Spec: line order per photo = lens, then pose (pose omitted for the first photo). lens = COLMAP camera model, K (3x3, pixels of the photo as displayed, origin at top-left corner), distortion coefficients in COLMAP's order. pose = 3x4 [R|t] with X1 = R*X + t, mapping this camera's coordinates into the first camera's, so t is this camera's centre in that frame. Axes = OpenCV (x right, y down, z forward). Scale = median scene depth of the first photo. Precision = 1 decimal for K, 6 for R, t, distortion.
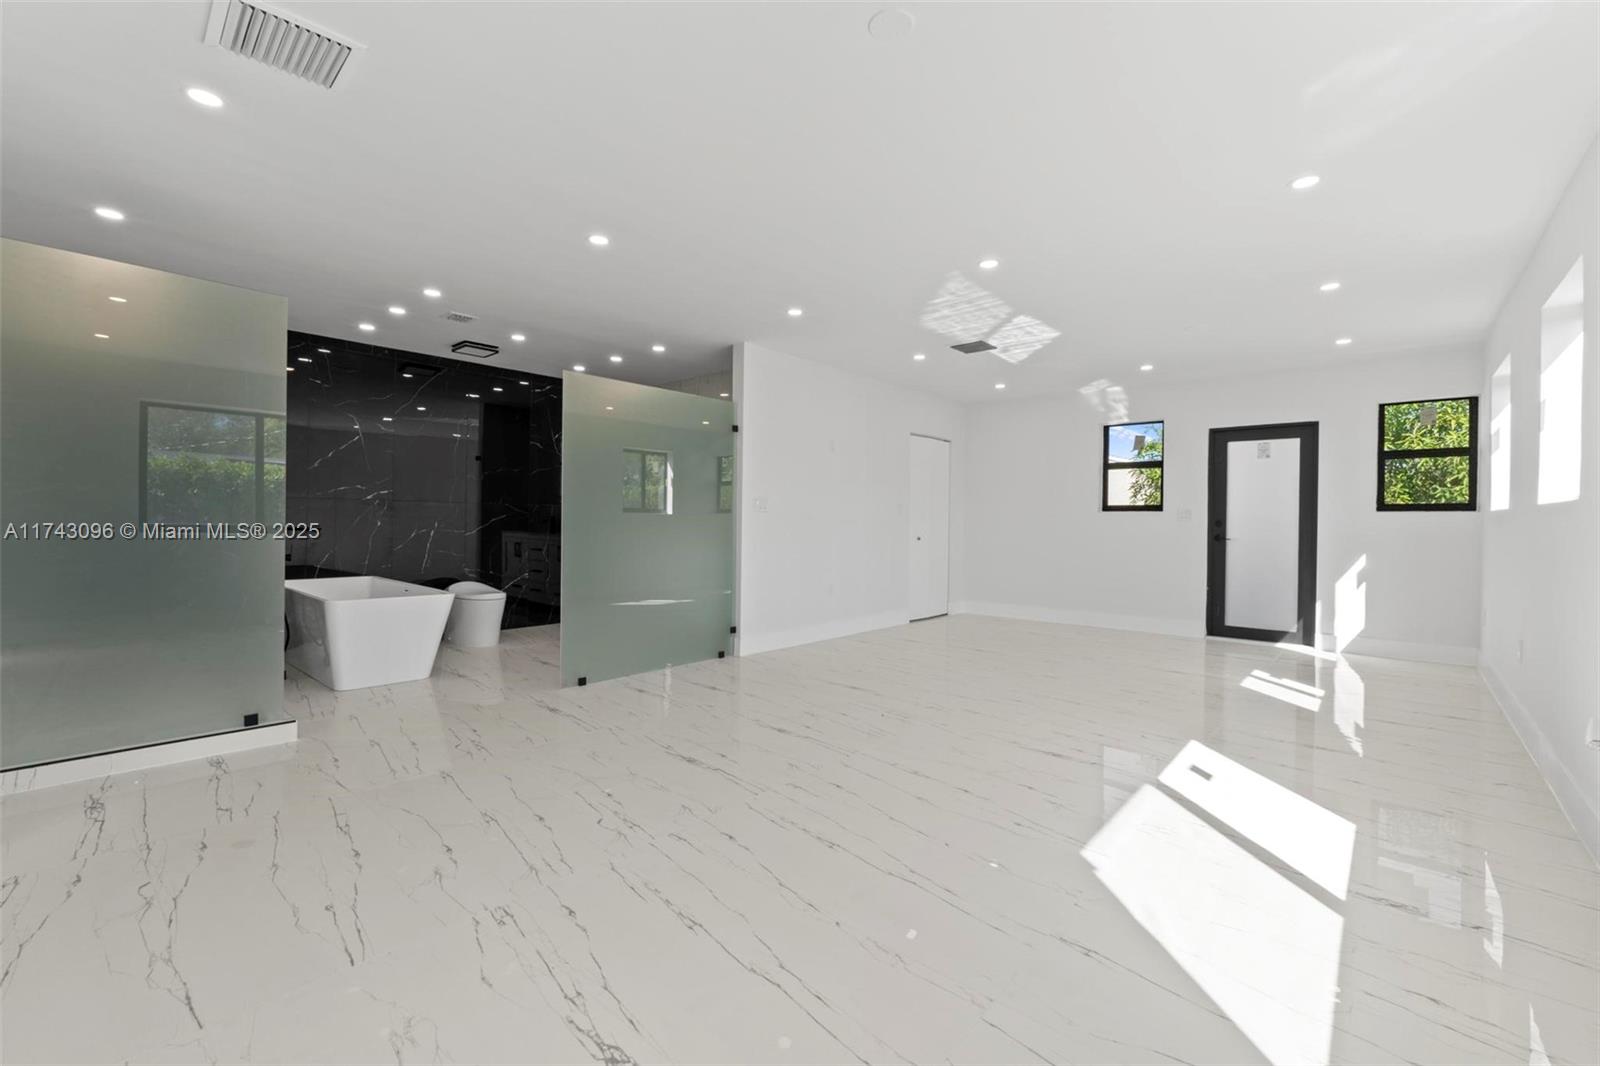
lens RADIAL K [[686.4, 0, 801.6], [0, 686.4, 525.3], [0, 0, 1]] dist [-0.001266, -0.000091]
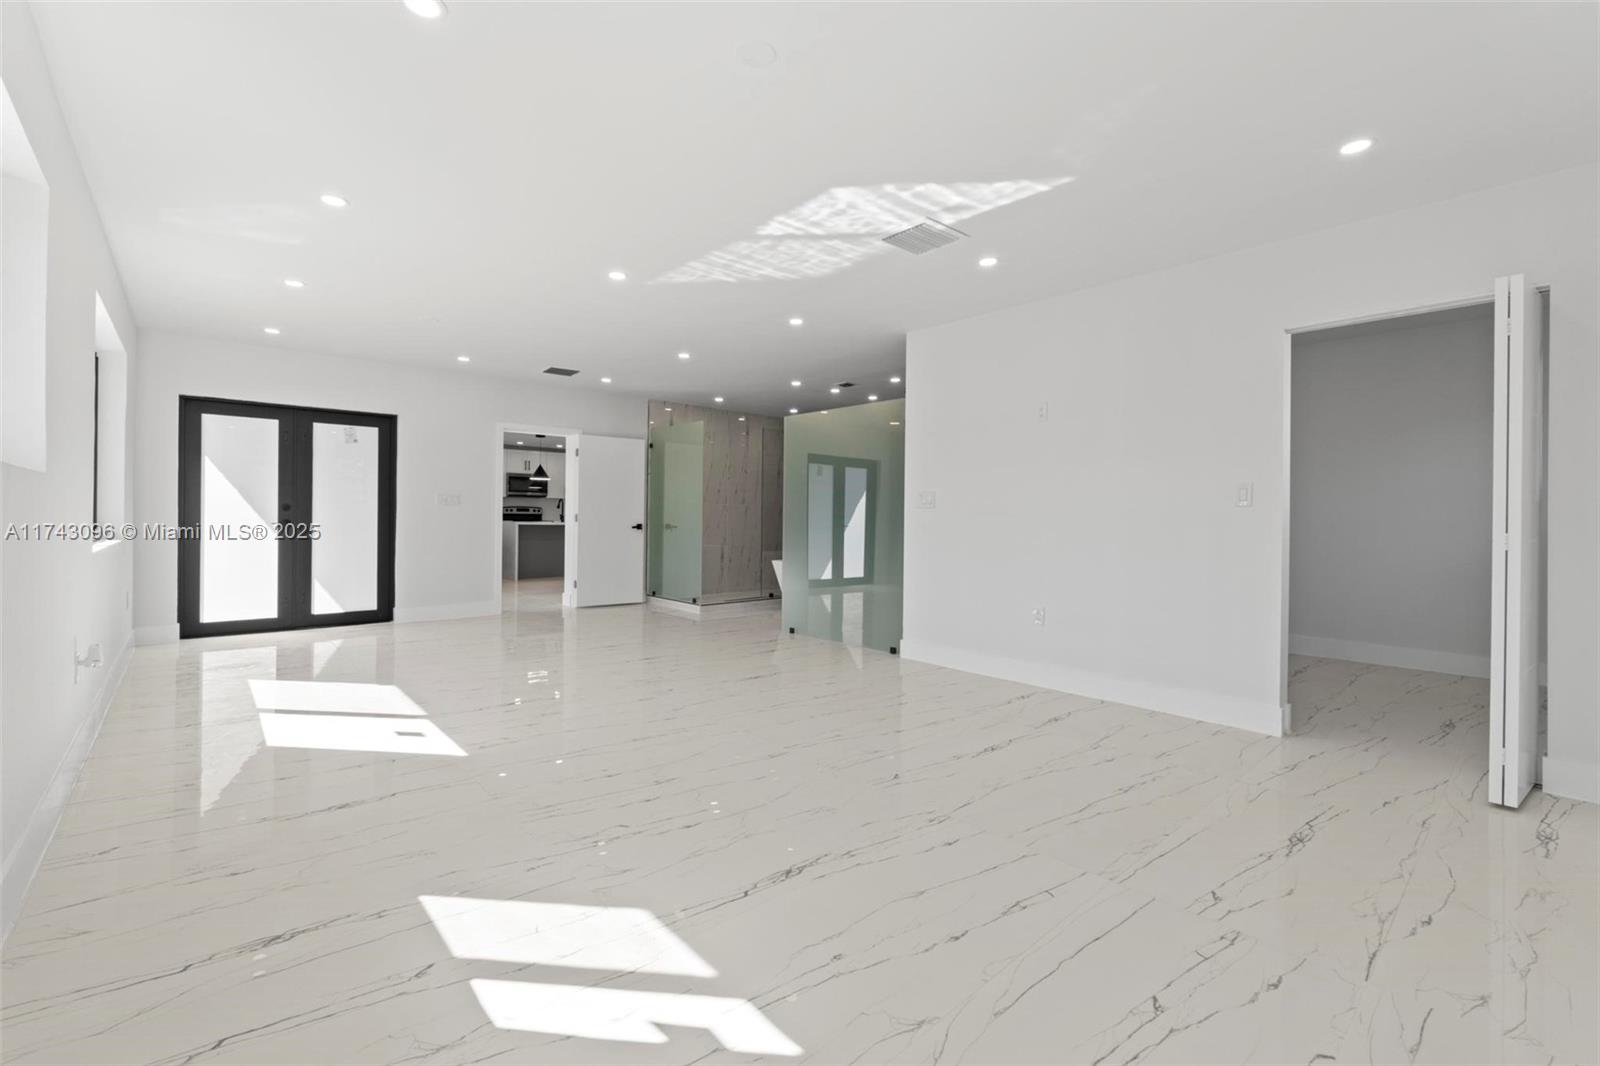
lens RADIAL K [[686.4, 0, 801.6], [0, 686.4, 525.3], [0, 0, 1]] dist [-0.001266, -0.000091]
pose [[-0.126737, -0.000023, -0.991936, 1.007667], [-0.010815, 0.999941, 0.001358, 0.004361], [0.991877, 0.010899, -0.126729, 1.105981]]
